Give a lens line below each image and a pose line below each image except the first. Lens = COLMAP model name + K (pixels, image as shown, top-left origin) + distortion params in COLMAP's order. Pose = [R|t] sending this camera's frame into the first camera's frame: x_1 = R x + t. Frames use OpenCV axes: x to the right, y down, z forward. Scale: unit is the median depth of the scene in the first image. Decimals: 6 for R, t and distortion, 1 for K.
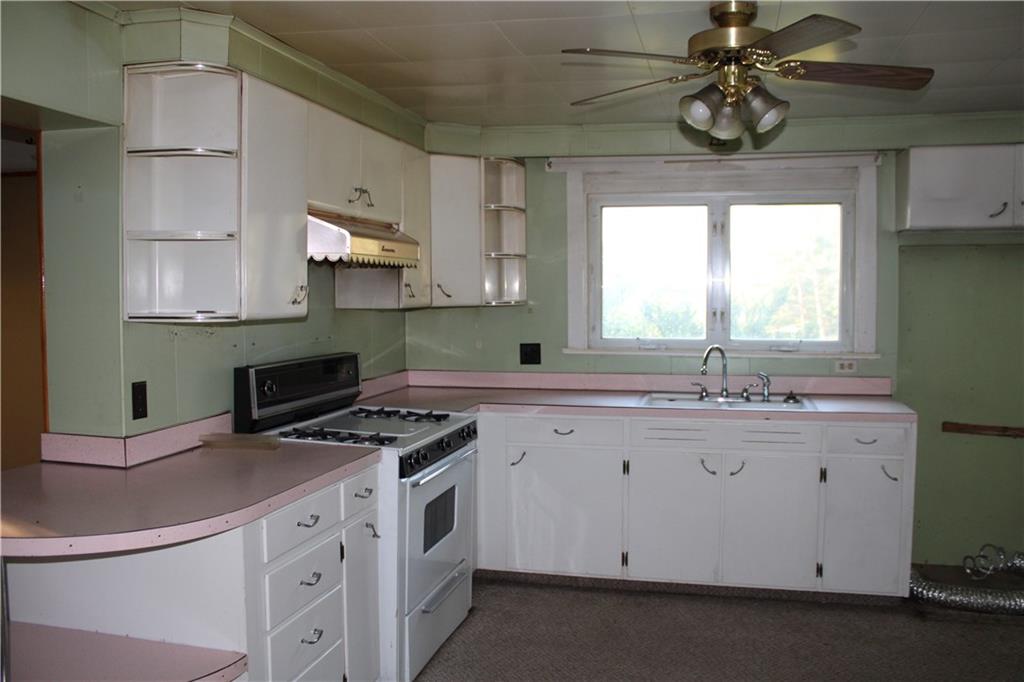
lens RADIAL K [[854.0, 0, 512.0], [0, 854.0, 341.0], [0, 0, 1]] dist [-0.160407, 0.126584]
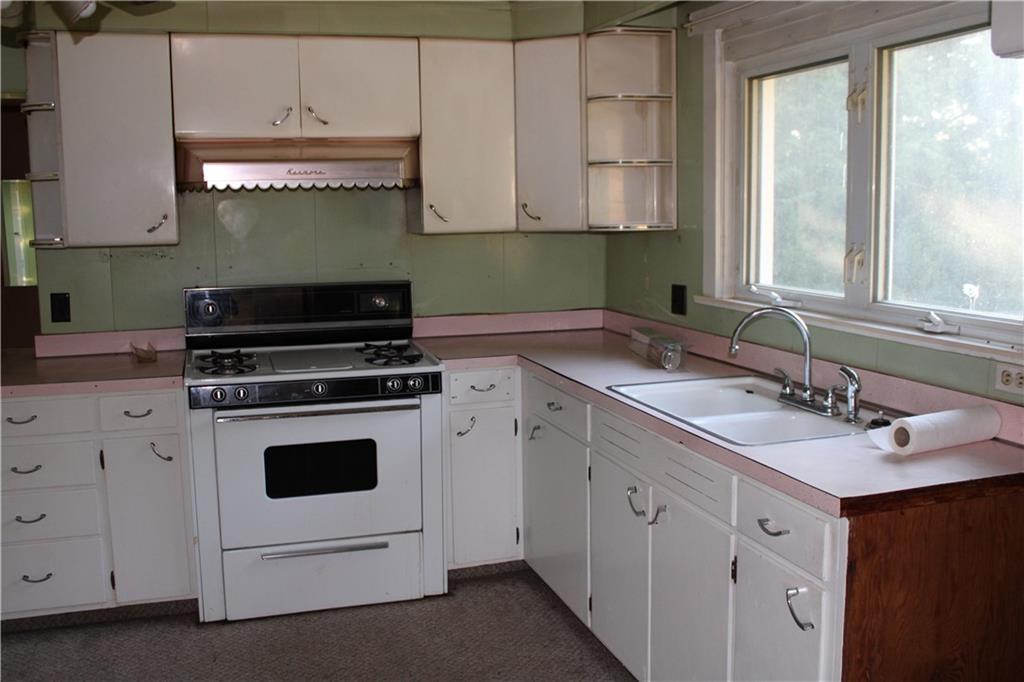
lens RADIAL K [[957.7, 0, 512.0], [0, 957.7, 341.0], [0, 0, 1]] dist [-0.162969, -0.000372]
pose [[0.520926, 0.110872, -0.846371, 0.687069], [-0.035683, 0.993491, 0.108182, -0.034898], [0.852856, -0.026154, 0.521491, 0.515343]]
